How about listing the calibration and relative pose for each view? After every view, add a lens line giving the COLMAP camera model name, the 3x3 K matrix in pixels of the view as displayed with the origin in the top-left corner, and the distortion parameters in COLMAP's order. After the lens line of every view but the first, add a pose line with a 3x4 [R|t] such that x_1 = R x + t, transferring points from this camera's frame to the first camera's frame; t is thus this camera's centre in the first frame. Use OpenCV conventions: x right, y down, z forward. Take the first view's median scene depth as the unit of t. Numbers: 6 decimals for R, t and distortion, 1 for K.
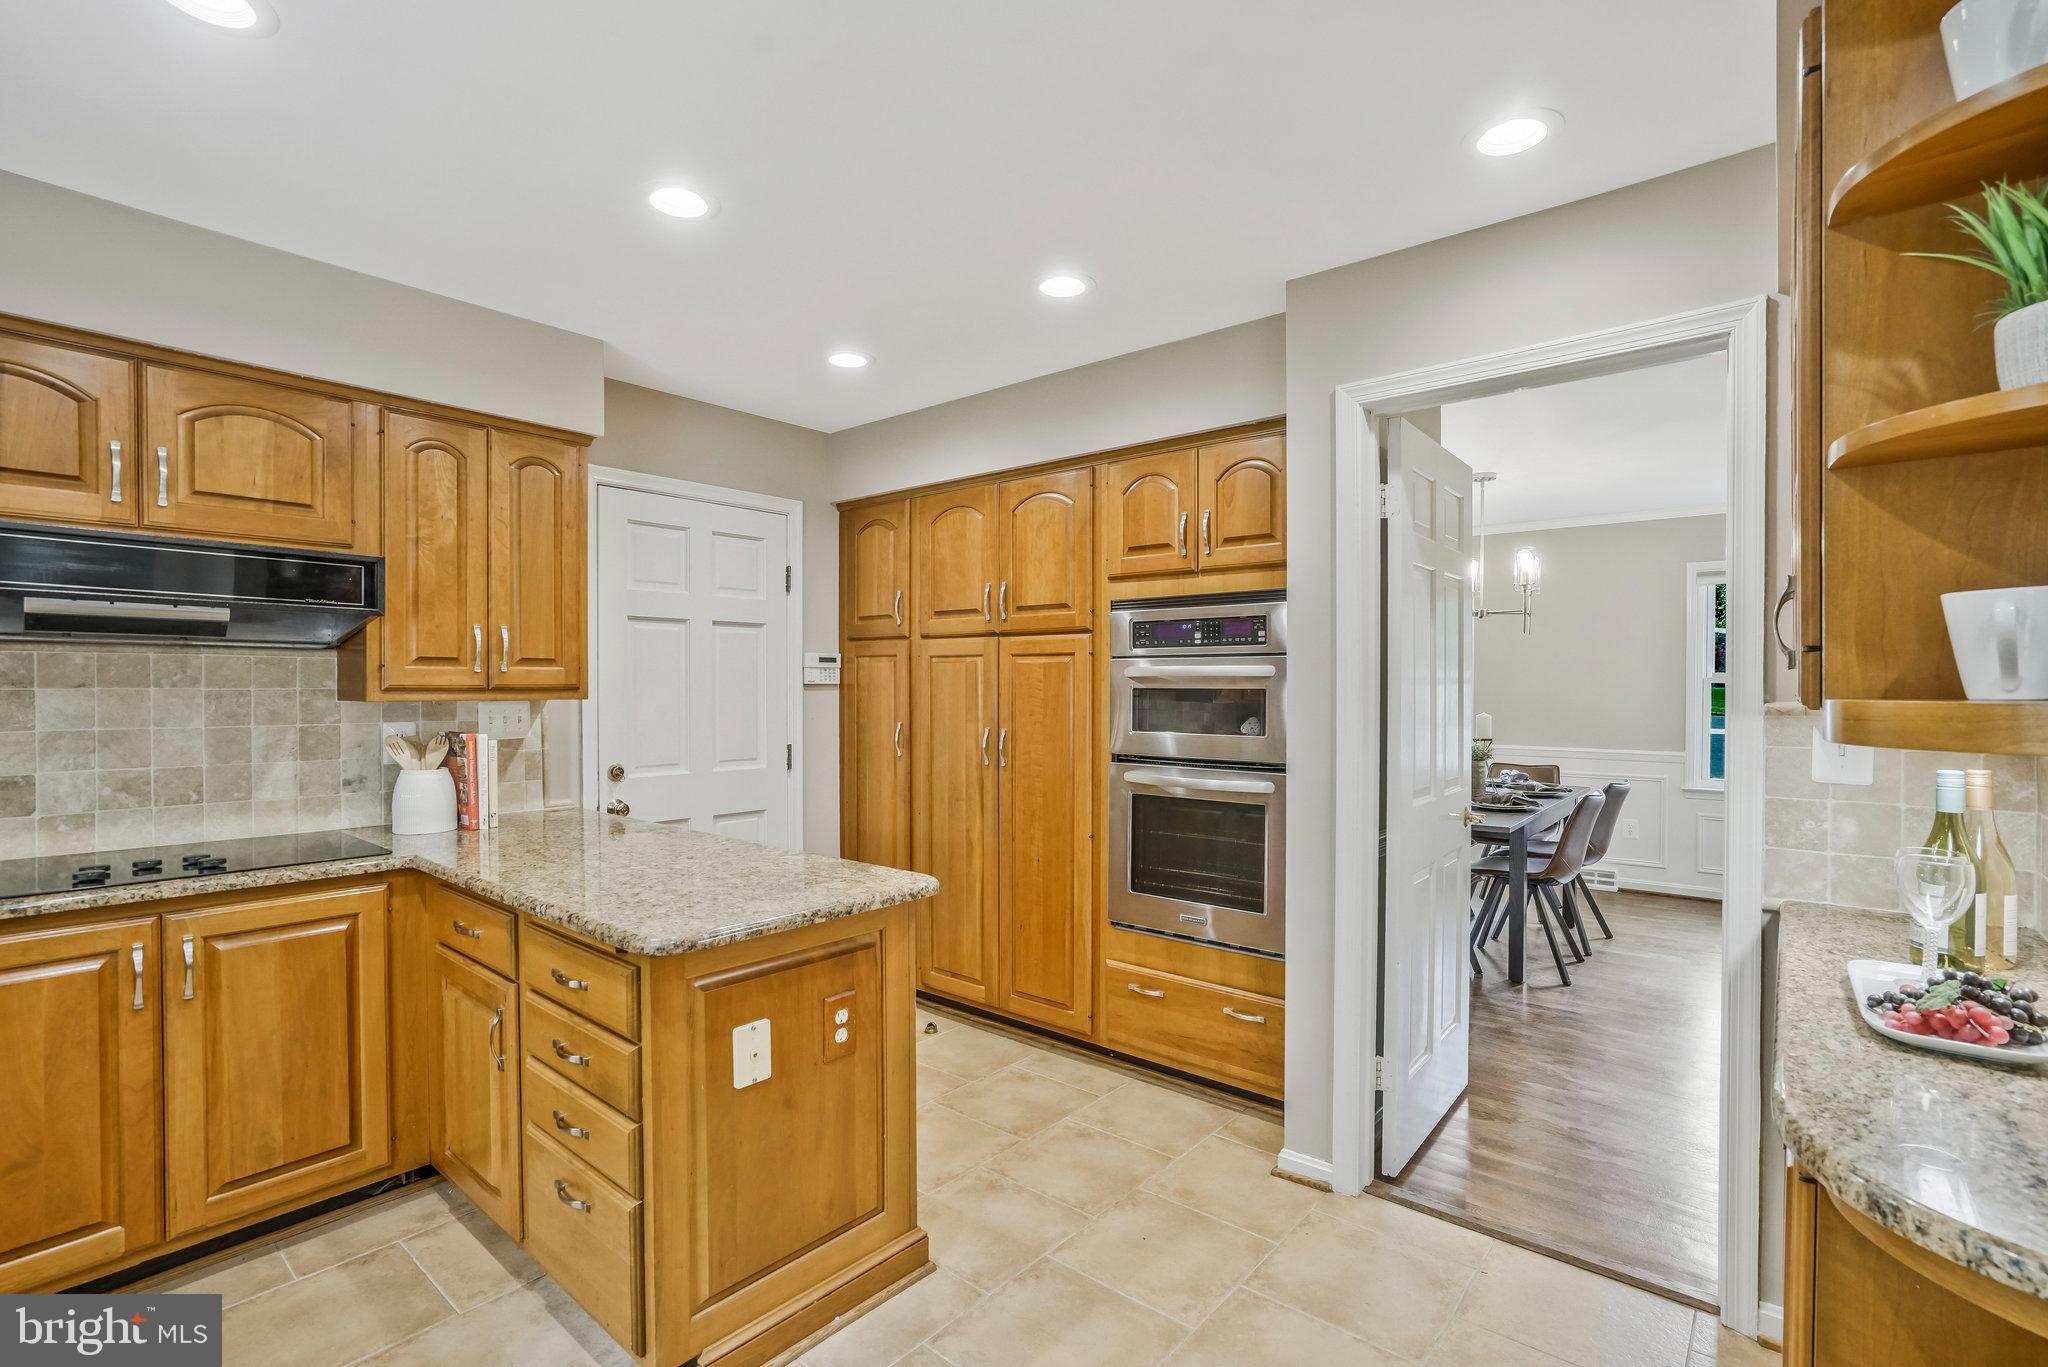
lens RADIAL K [[942.4, 0, 1037.3], [0, 942.4, 695.6], [0, 0, 1]] dist [-0.038829, 0.009645]
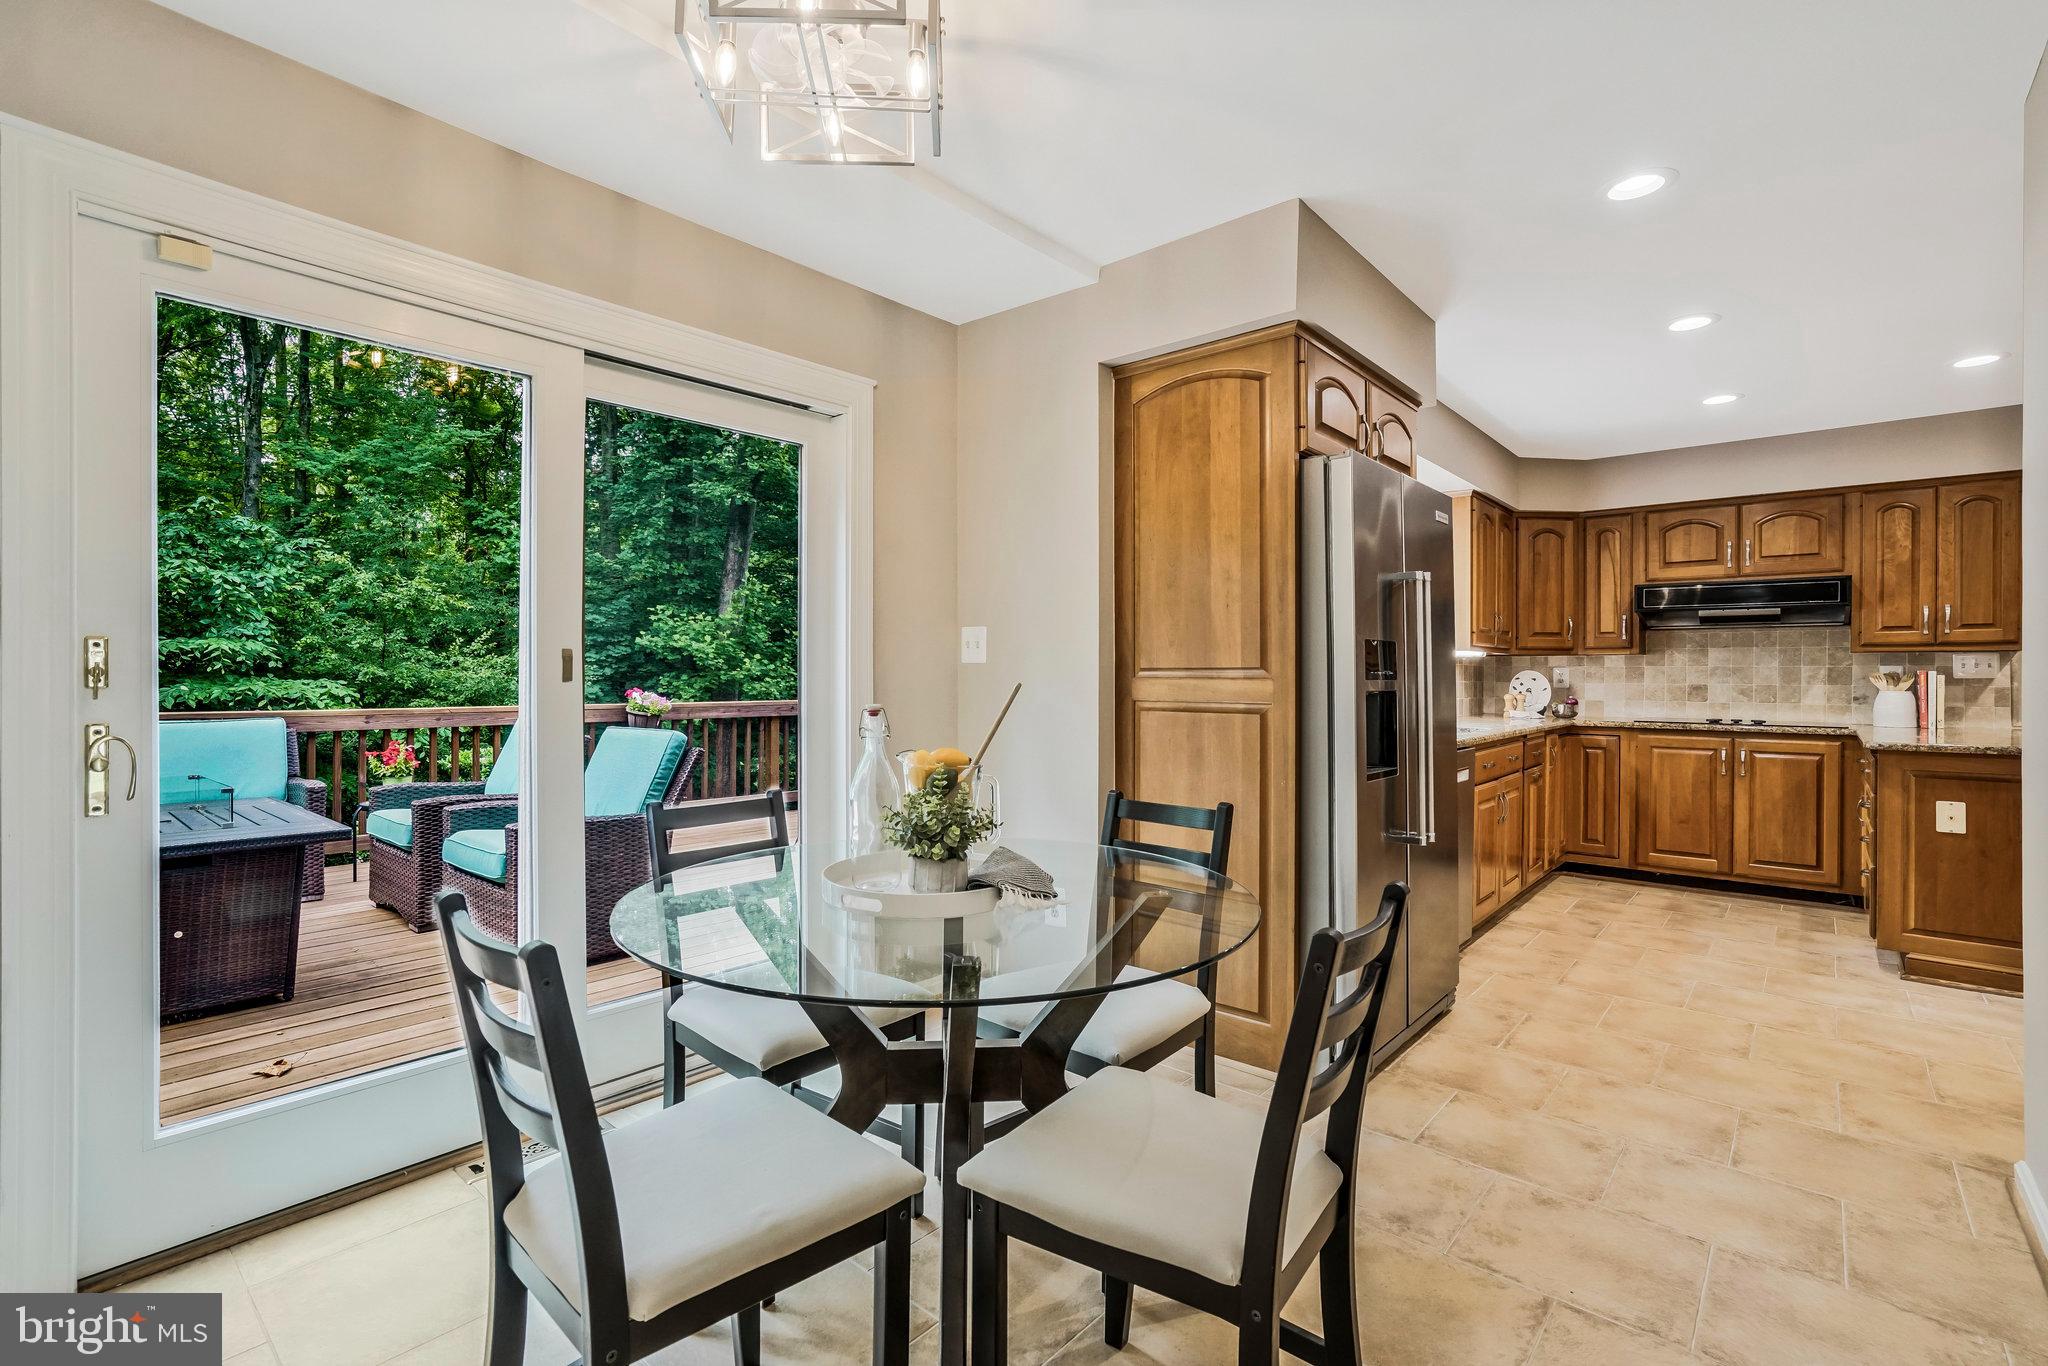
lens RADIAL K [[942.4, 0, 979.4], [0, 942.4, 682.7], [0, 0, 1]] dist [-0.038829, 0.009645]
pose [[-0.047105, 0.003125, -0.998885, 1.228622], [-0.017064, 0.999847, 0.003933, 0.093201], [0.998744, 0.017230, -0.047045, -0.686311]]
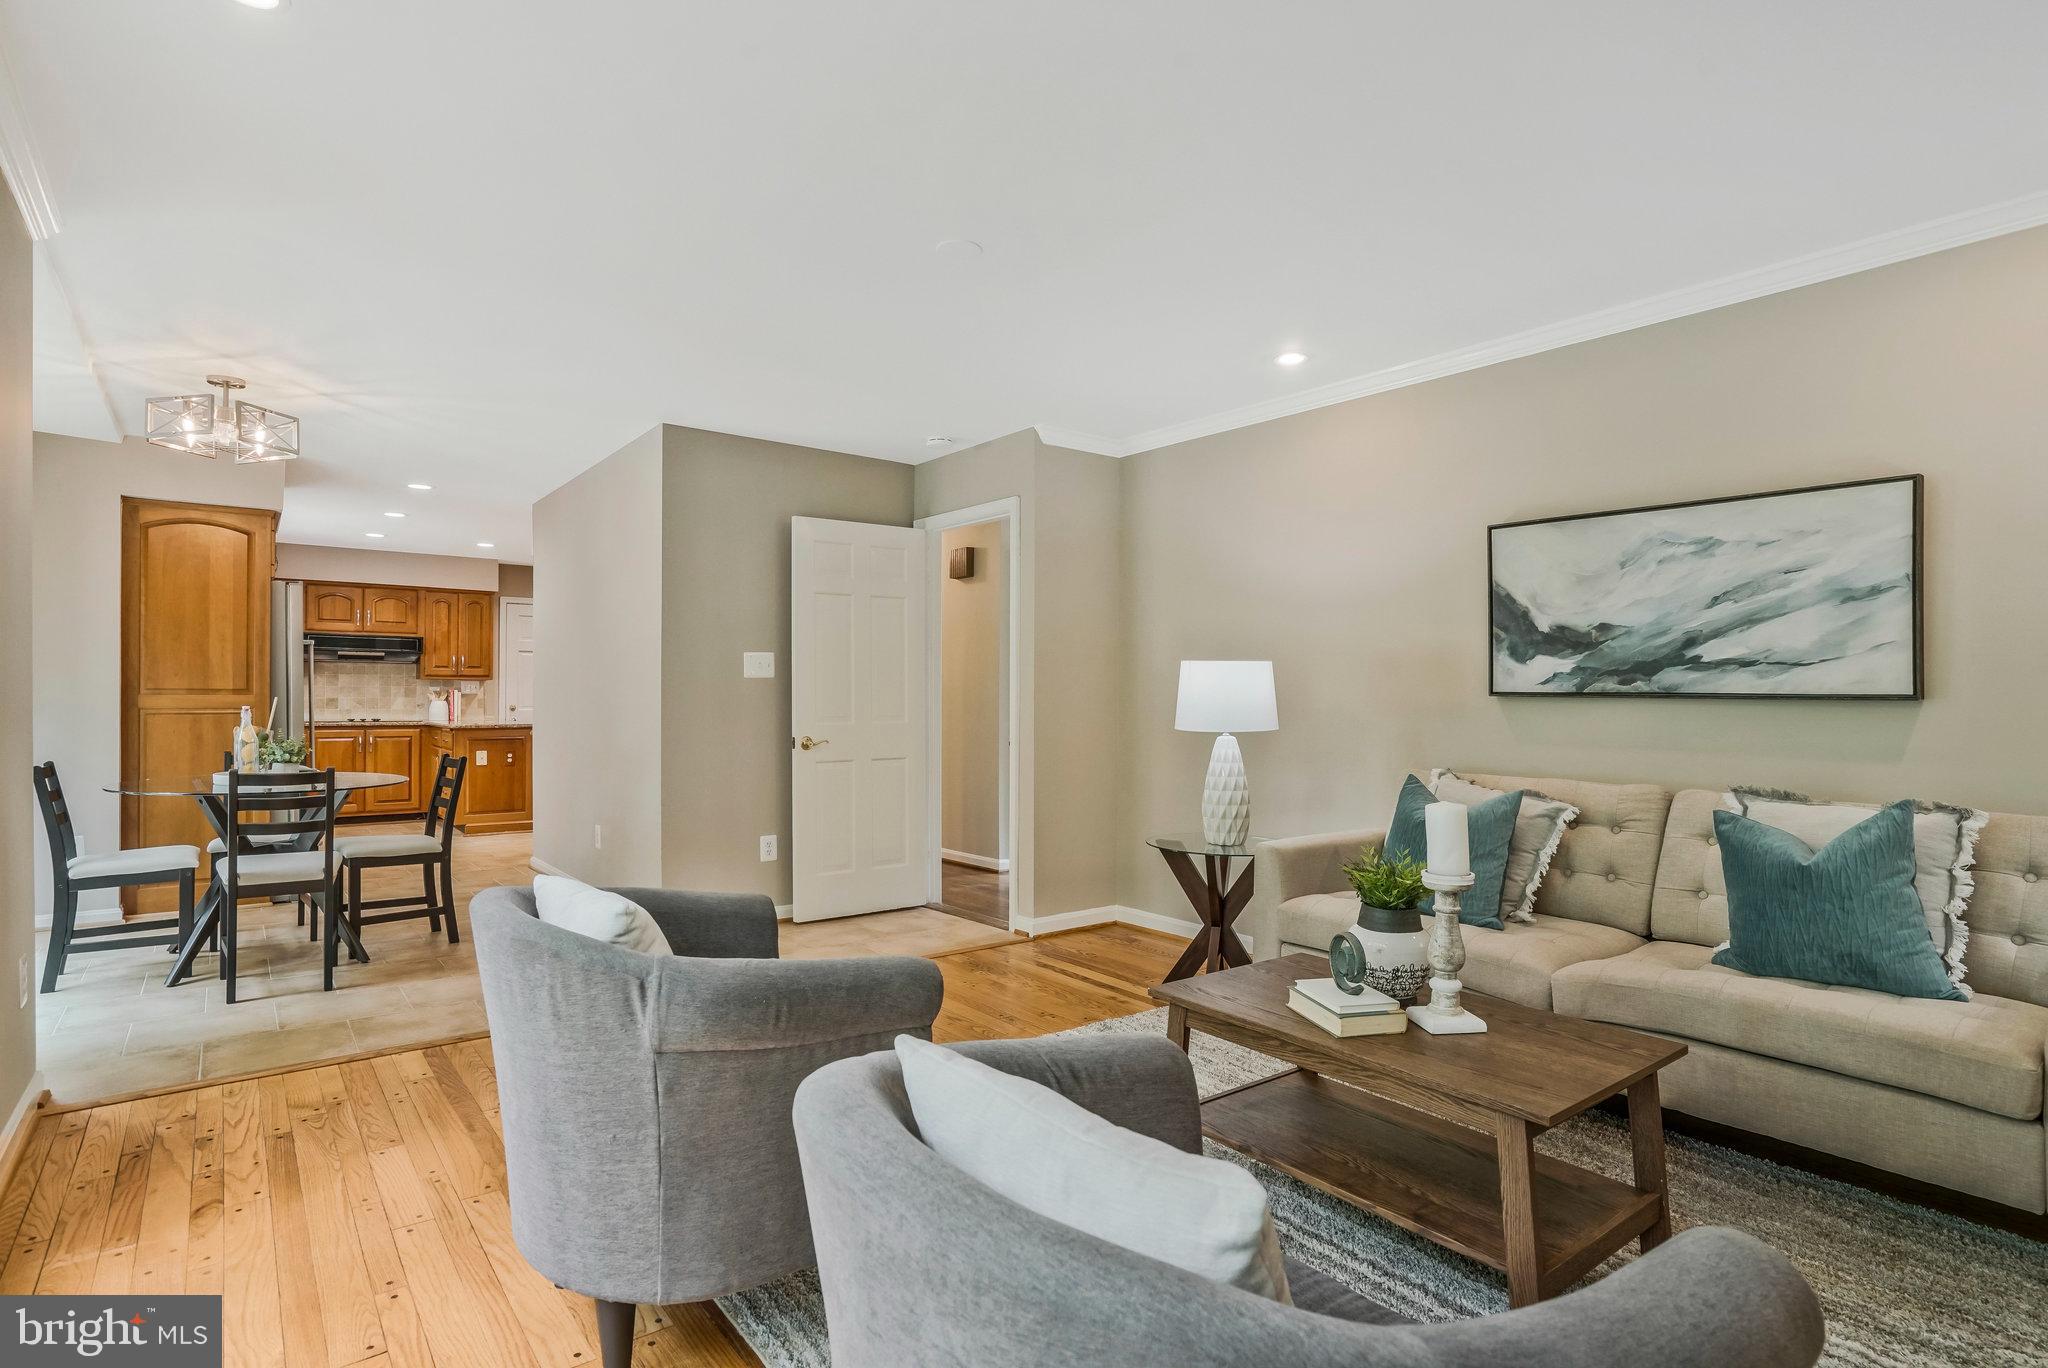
lens RADIAL K [[1068.0, 0, 1014.9], [0, 1068.0, 688.8], [0, 0, 1]] dist [-0.028418, -0.000001]
pose [[0.973176, -0.000491, -0.230061, 2.285678], [-0.004284, 0.999786, -0.020255, 0.111972], [0.230021, 0.020697, 0.972965, -2.267712]]
